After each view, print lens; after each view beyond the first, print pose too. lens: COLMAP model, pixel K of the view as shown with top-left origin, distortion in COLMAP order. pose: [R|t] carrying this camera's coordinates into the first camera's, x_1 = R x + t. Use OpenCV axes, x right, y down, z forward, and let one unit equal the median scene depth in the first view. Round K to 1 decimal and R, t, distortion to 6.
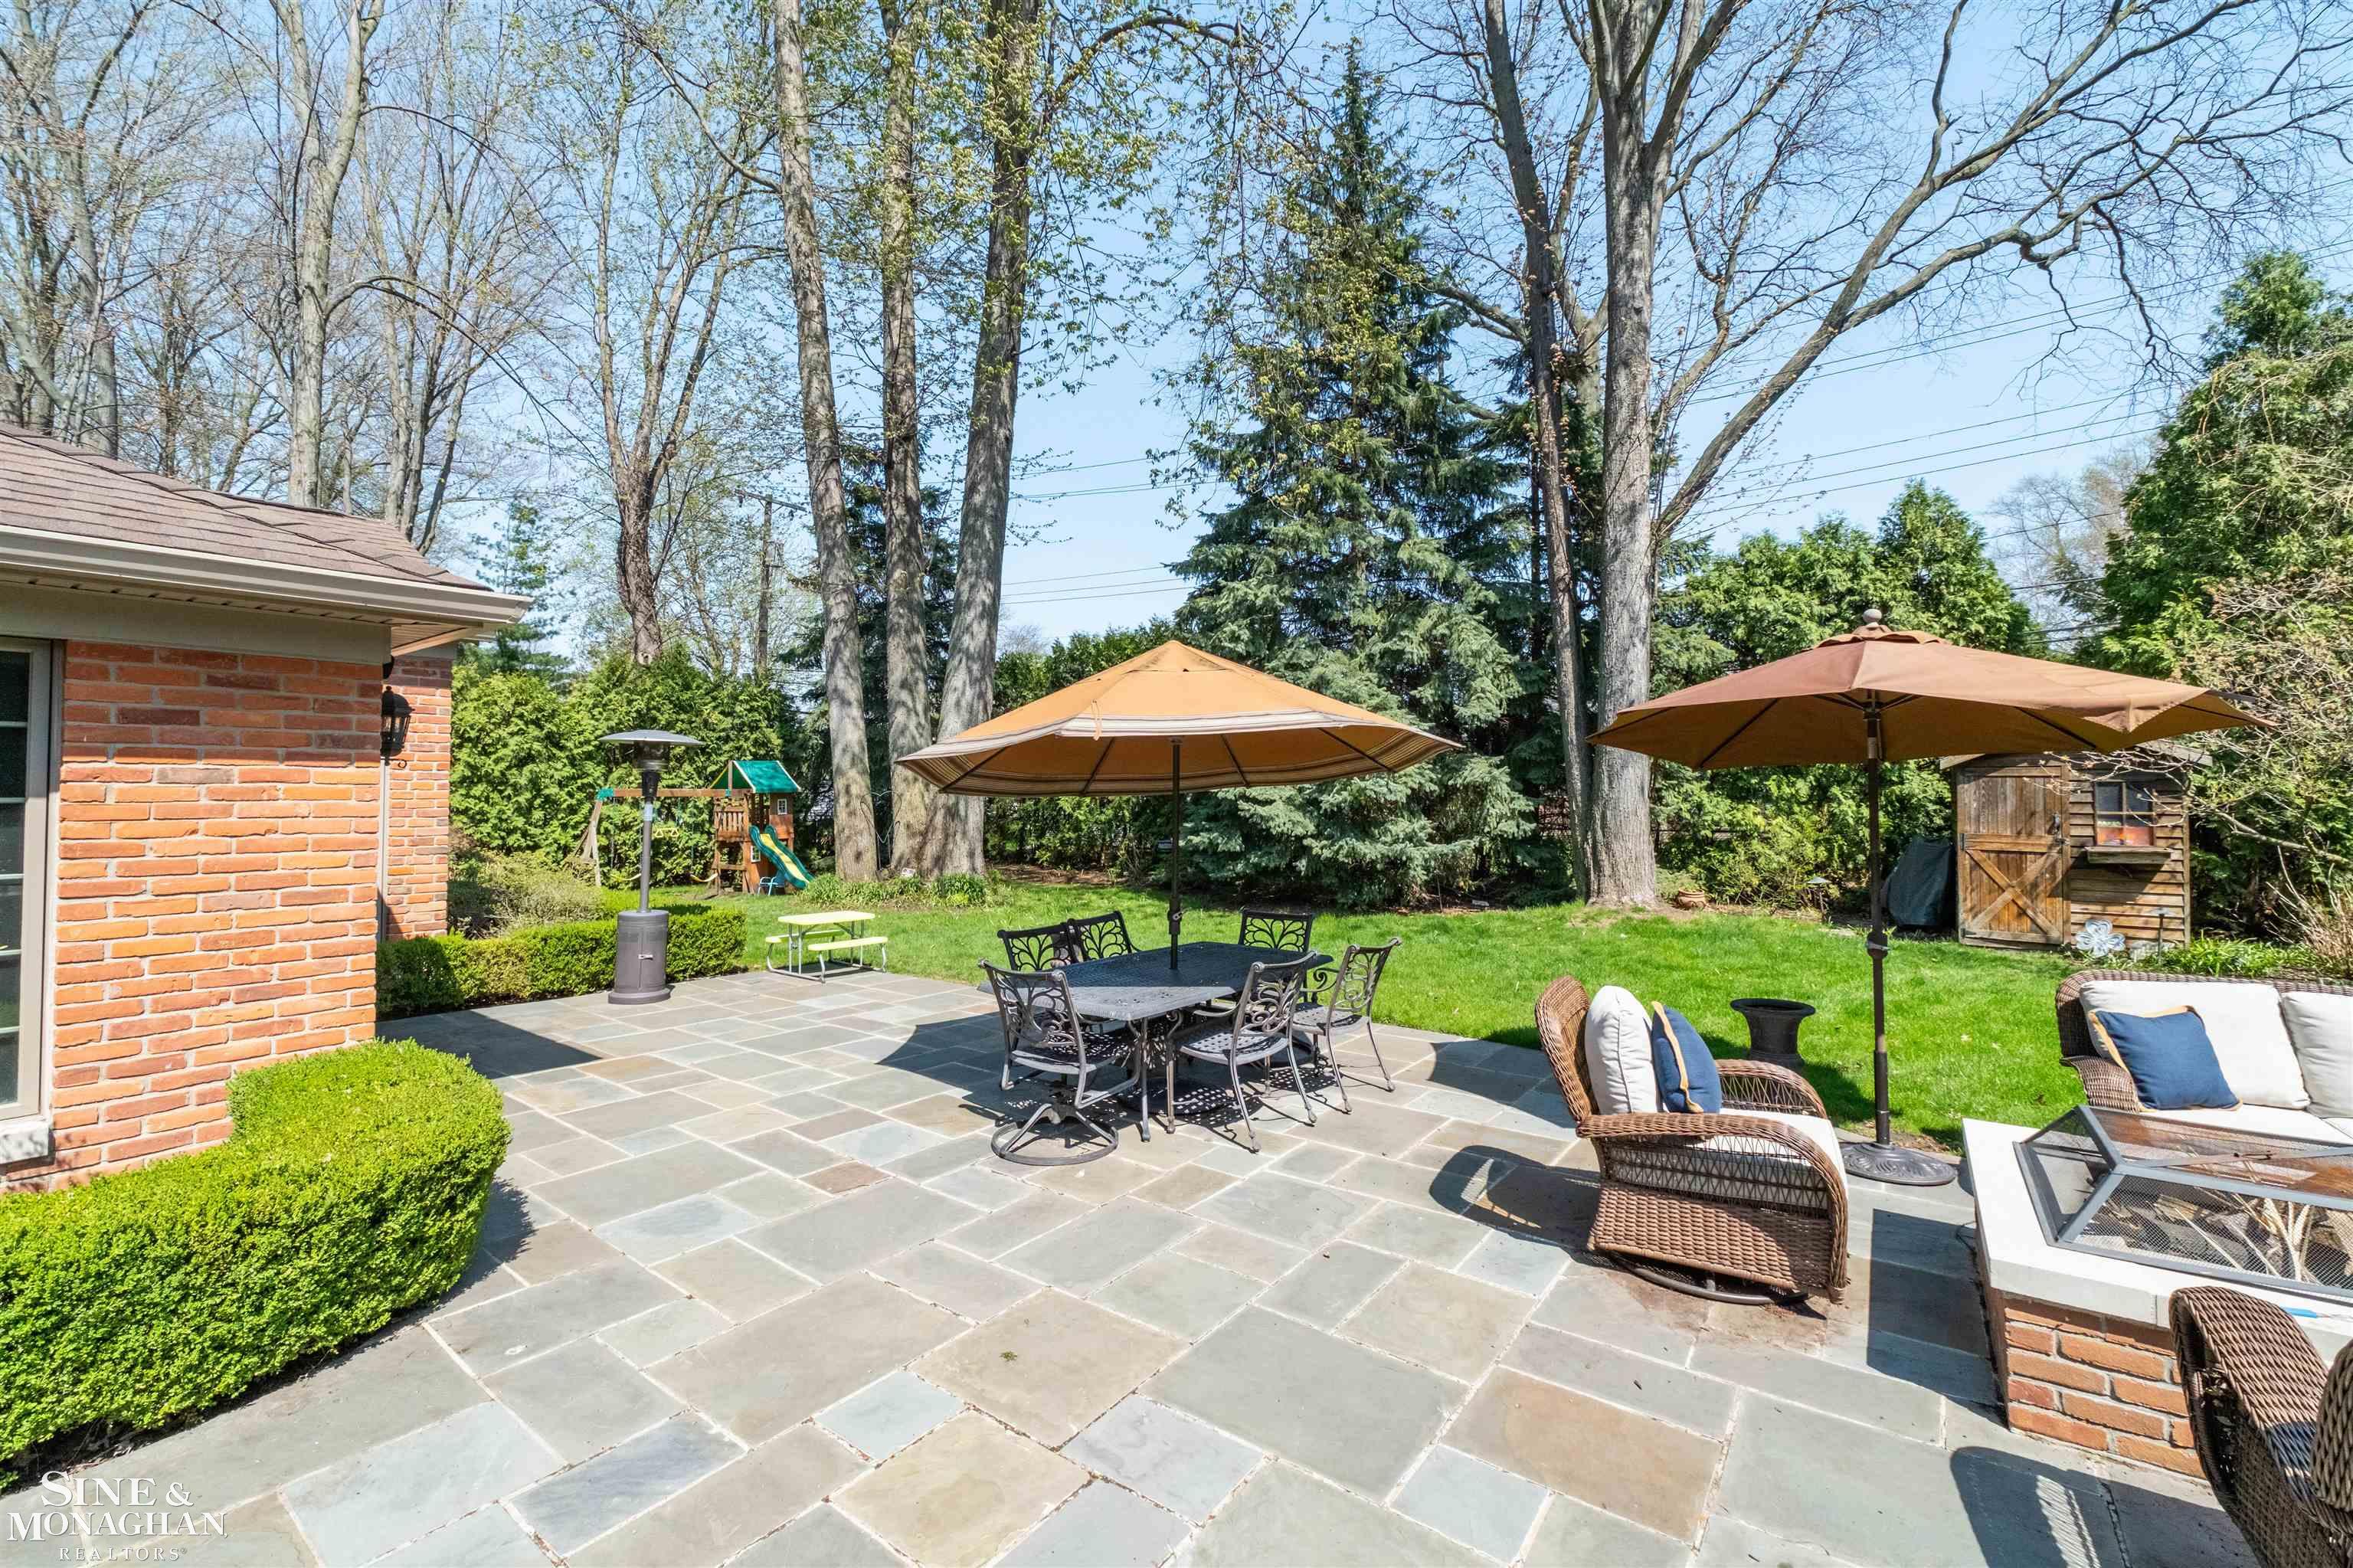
lens RADIAL K [[986.4, 0, 1186.1], [0, 986.4, 769.4], [0, 0, 1]] dist [-0.001290, -0.001349]
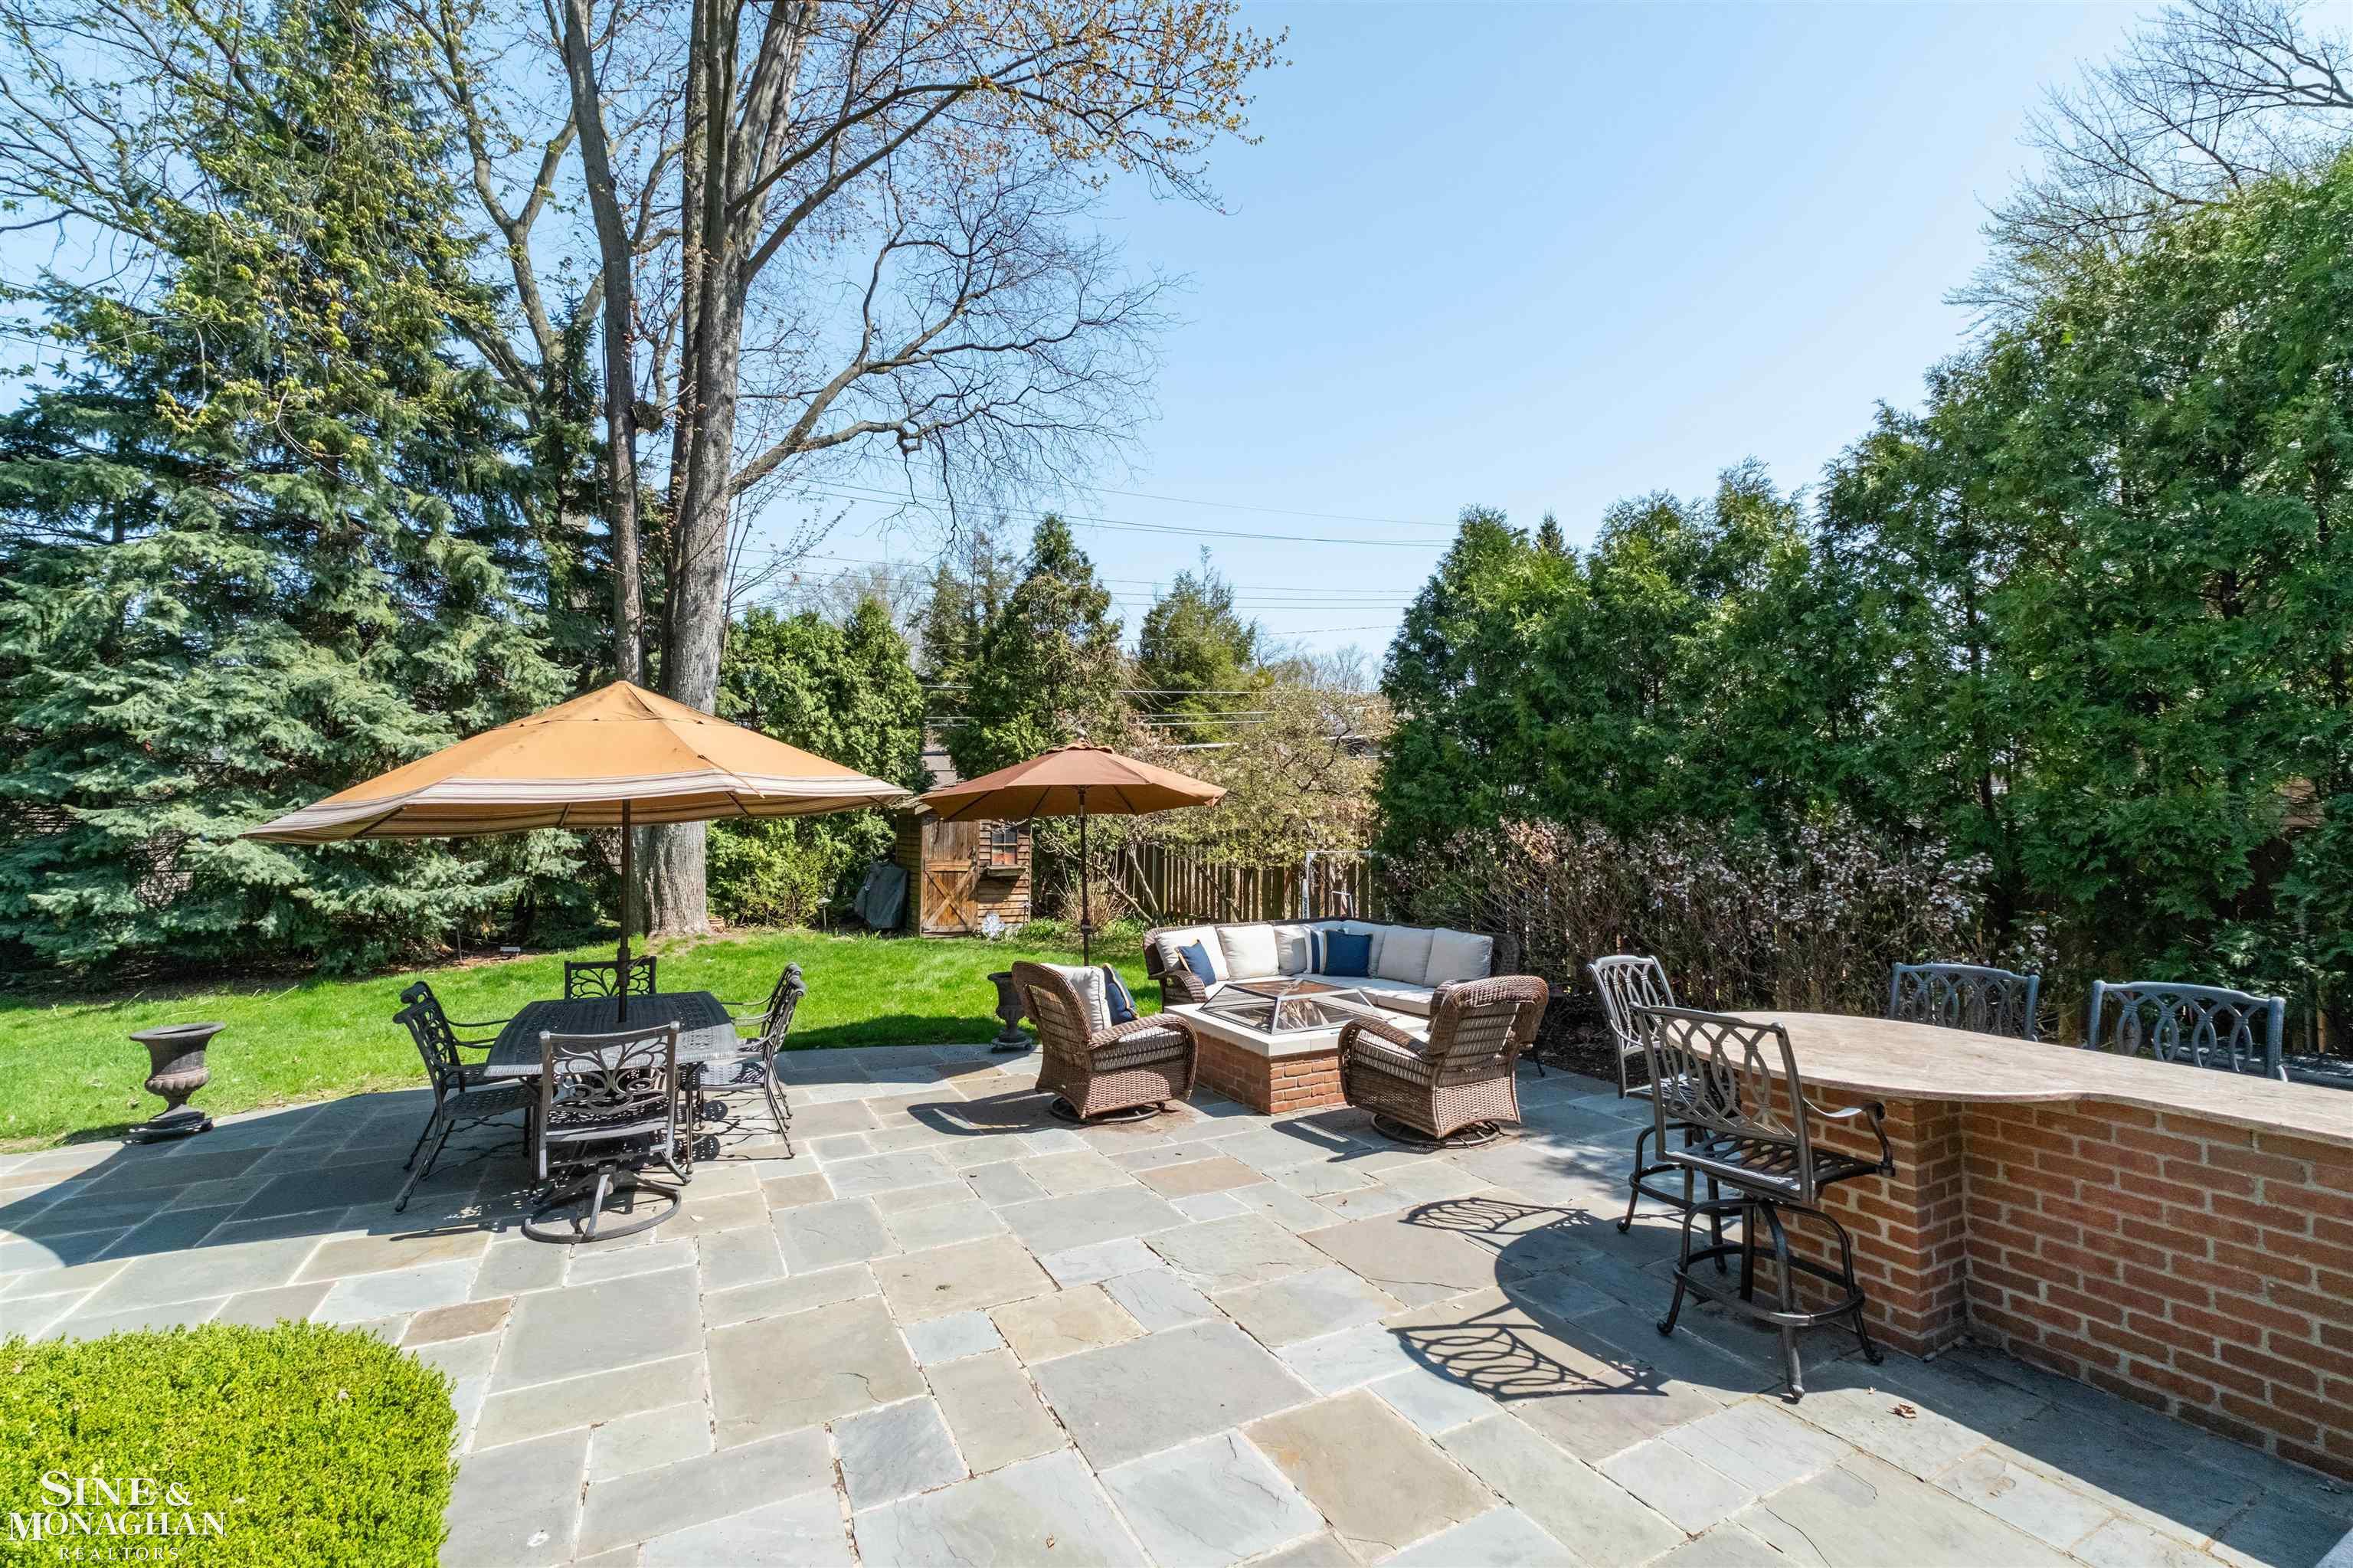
lens RADIAL K [[986.4, 0, 1195.8], [0, 986.4, 780.7], [0, 0, 1]] dist [-0.001290, -0.001349]
pose [[0.417915, 0.047148, 0.907262, -0.374982], [-0.029891, 0.998825, -0.038138, -0.006991], [-0.907994, -0.011180, 0.418833, 0.052165]]
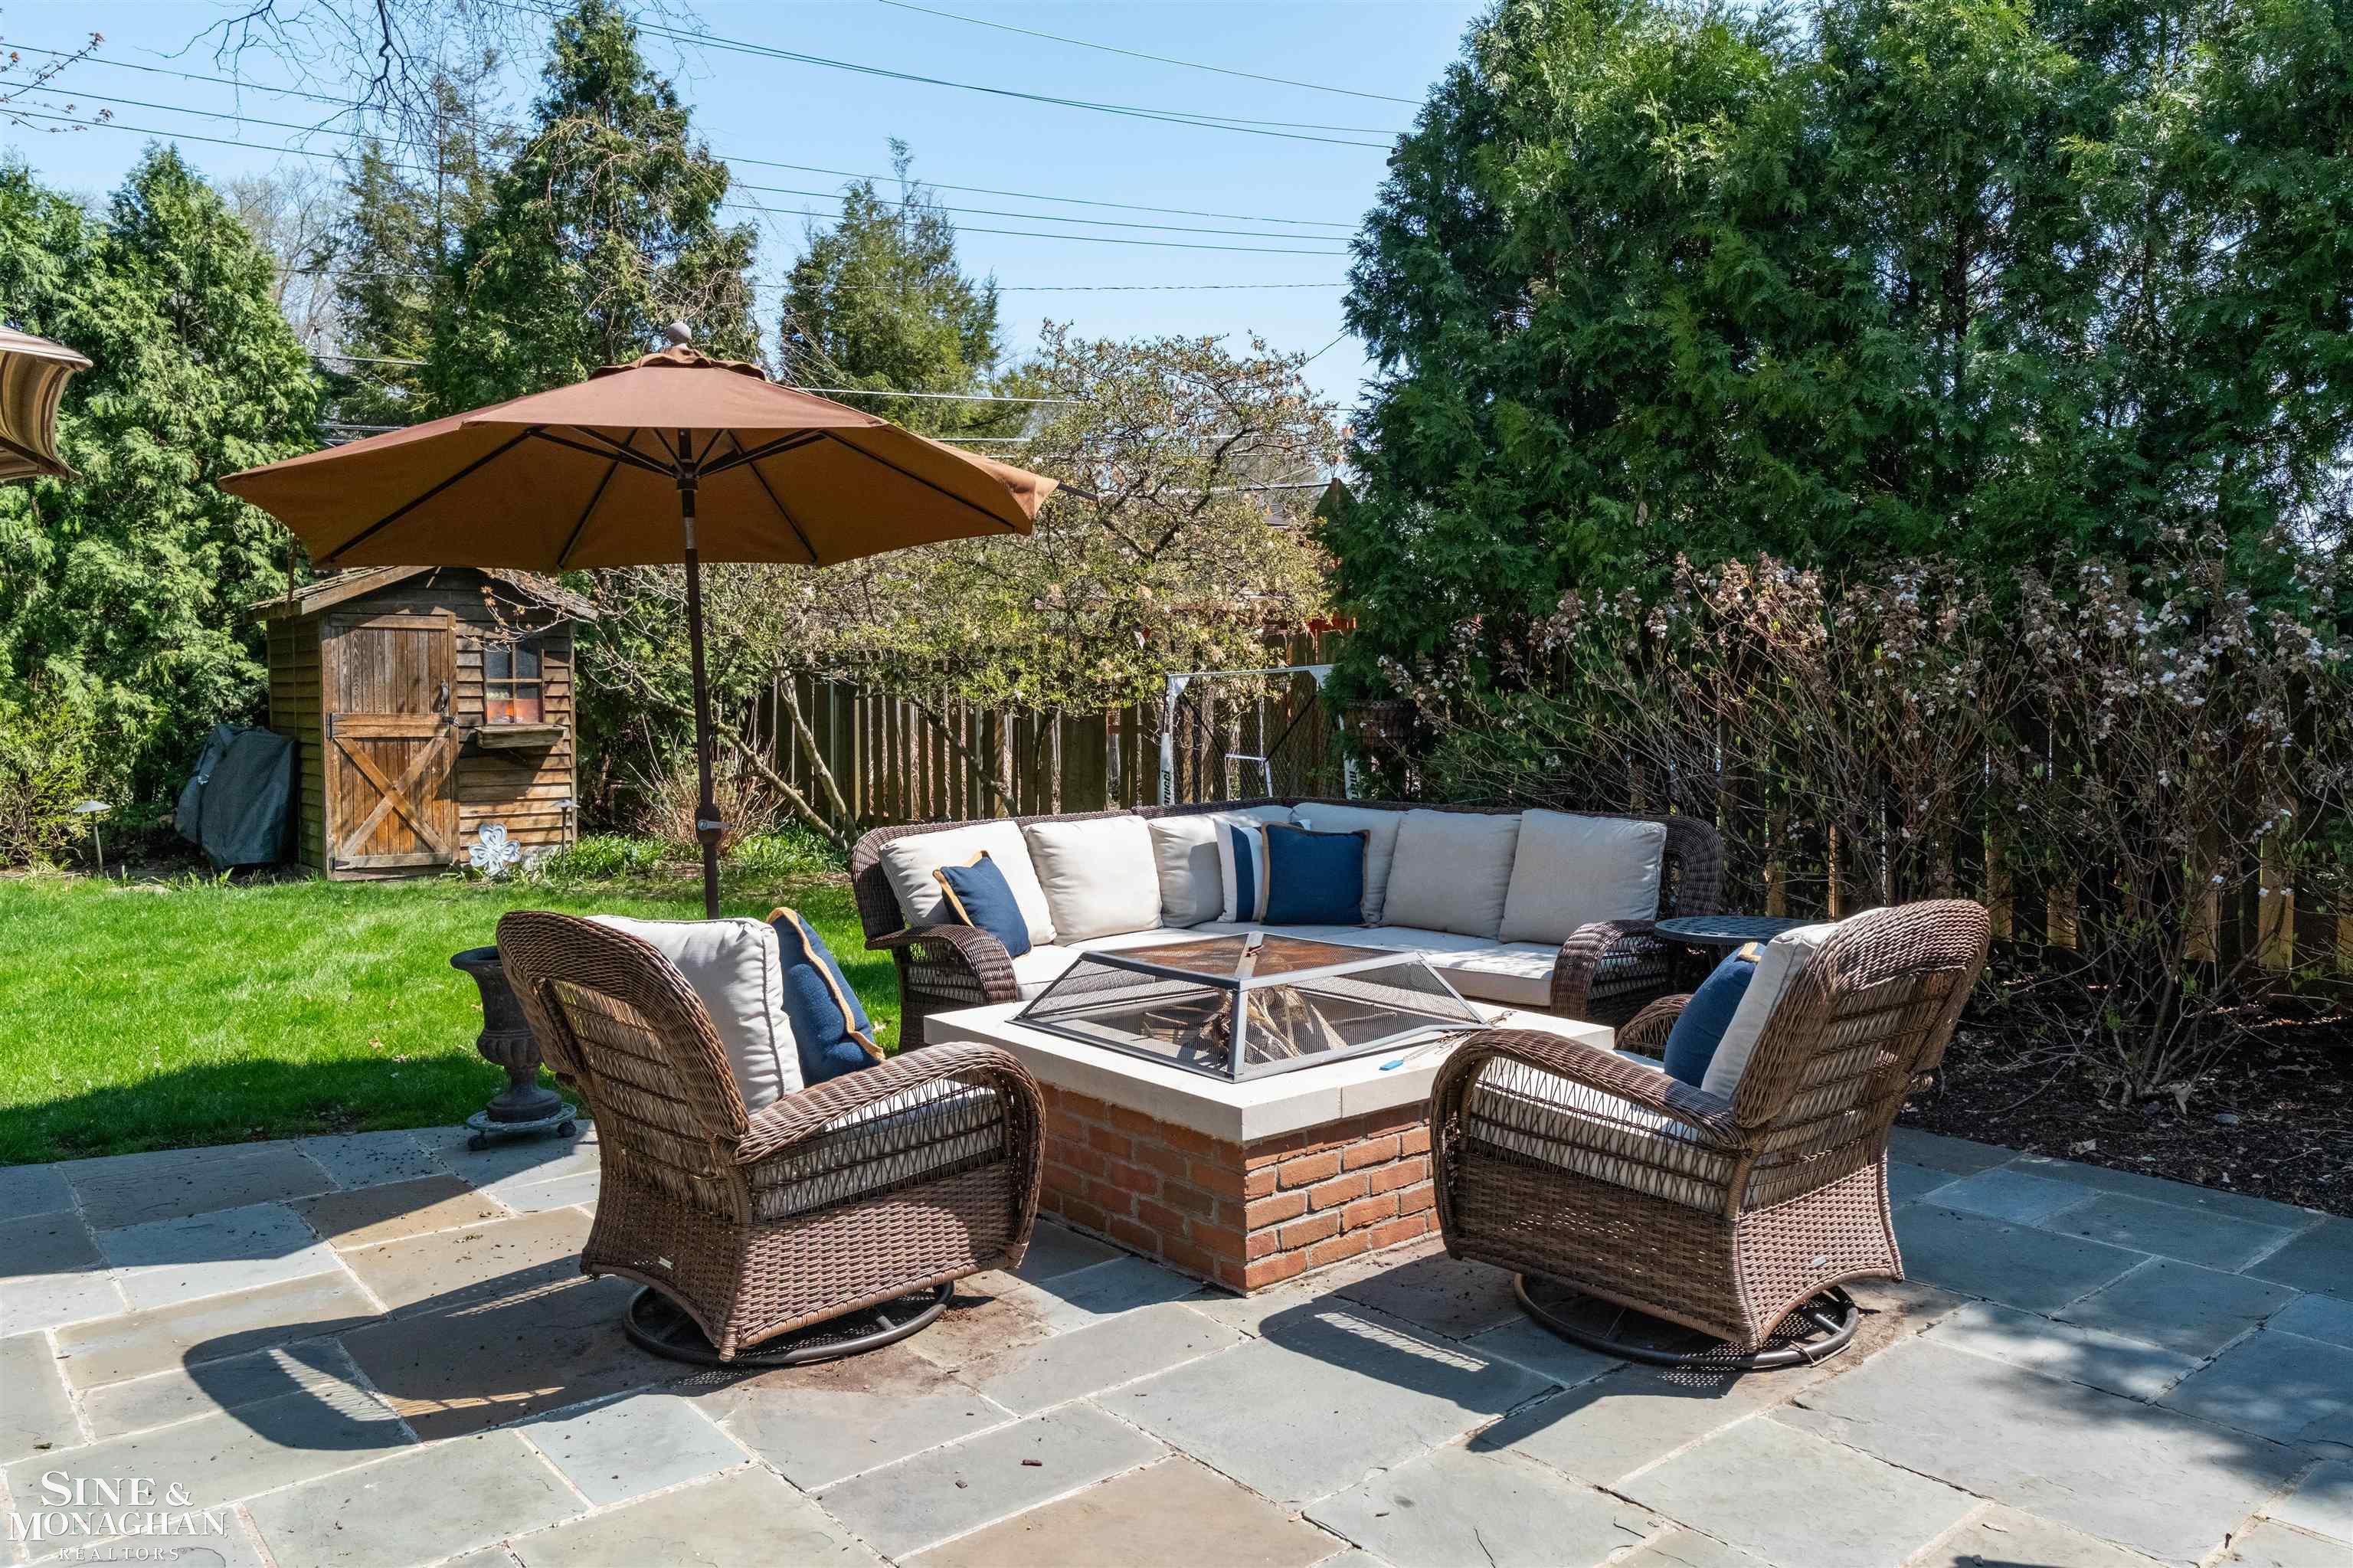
lens RADIAL K [[1651.2, 0, 1190.0], [0, 1651.2, 774.1], [0, 0, 1]] dist [-0.002465, -0.003755]
pose [[0.242238, -0.049497, 0.968954, -0.151648], [-0.019571, 0.998245, 0.055886, 0.035395], [-0.970020, -0.032501, 0.240844, 0.192319]]
